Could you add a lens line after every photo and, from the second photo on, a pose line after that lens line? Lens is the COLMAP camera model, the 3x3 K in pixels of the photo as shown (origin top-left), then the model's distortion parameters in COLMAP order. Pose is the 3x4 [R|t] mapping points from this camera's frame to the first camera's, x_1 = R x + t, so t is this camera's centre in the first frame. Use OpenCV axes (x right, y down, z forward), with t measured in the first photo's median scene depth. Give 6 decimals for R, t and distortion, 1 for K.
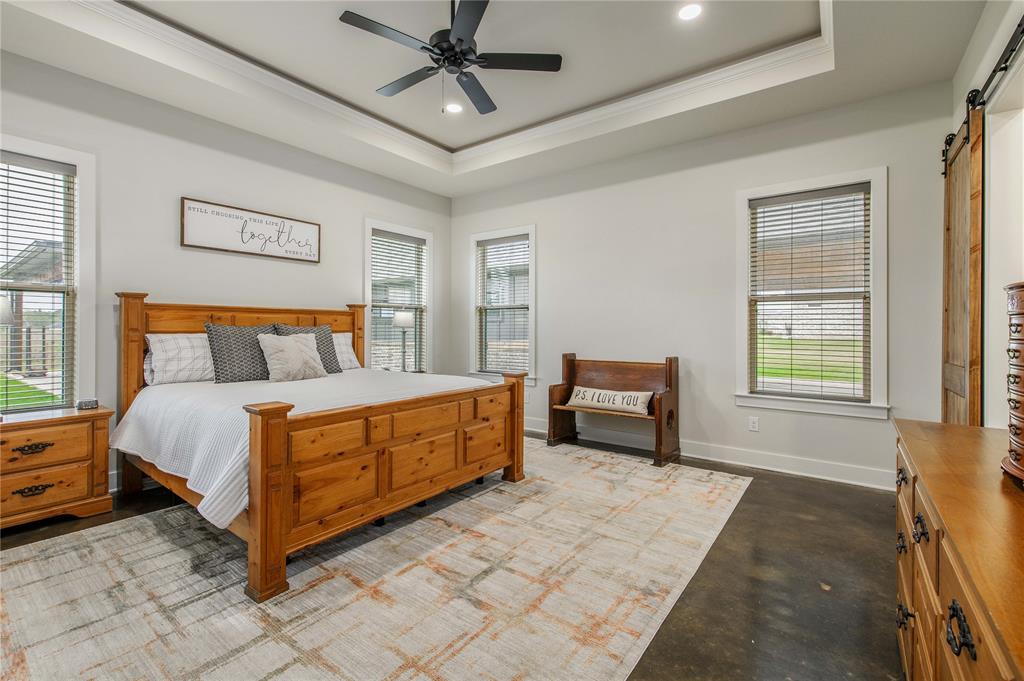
lens RADIAL K [[450.7, 0, 507.1], [0, 450.7, 330.2], [0, 0, 1]] dist [0.002079, 0.000022]
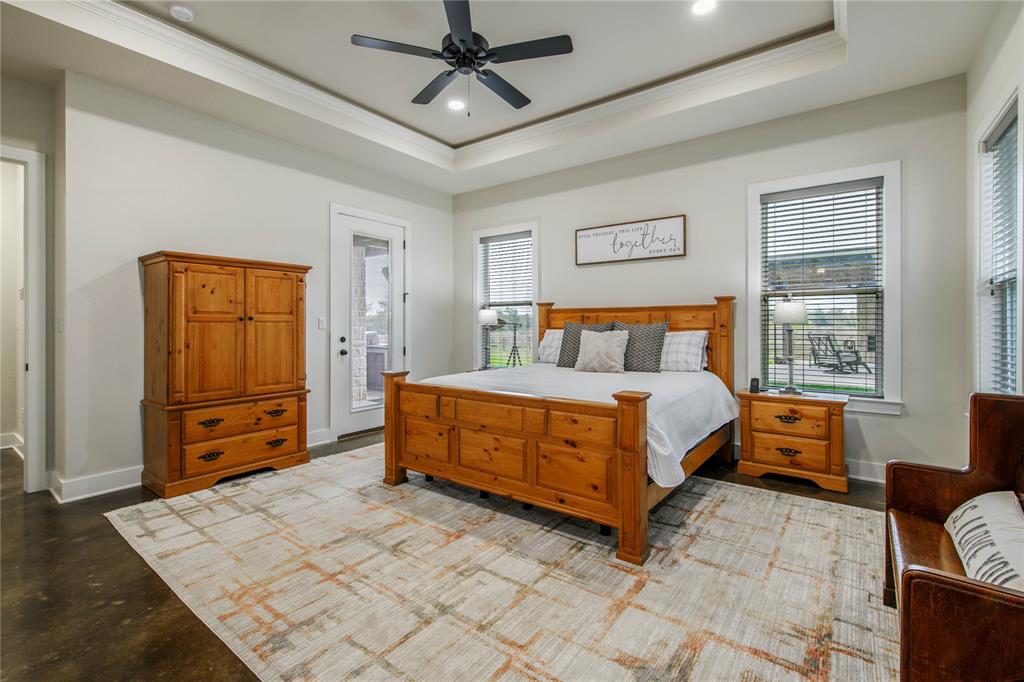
lens RADIAL K [[442.0, 0, 516.9], [0, 442.0, 328.2], [0, 0, 1]] dist [-0.021283, 0.000108]
pose [[0.015071, 0.004020, -0.999878, 0.723999], [-0.002411, 0.999989, 0.003984, -0.000967], [0.999884, 0.002351, 0.015081, 0.926904]]
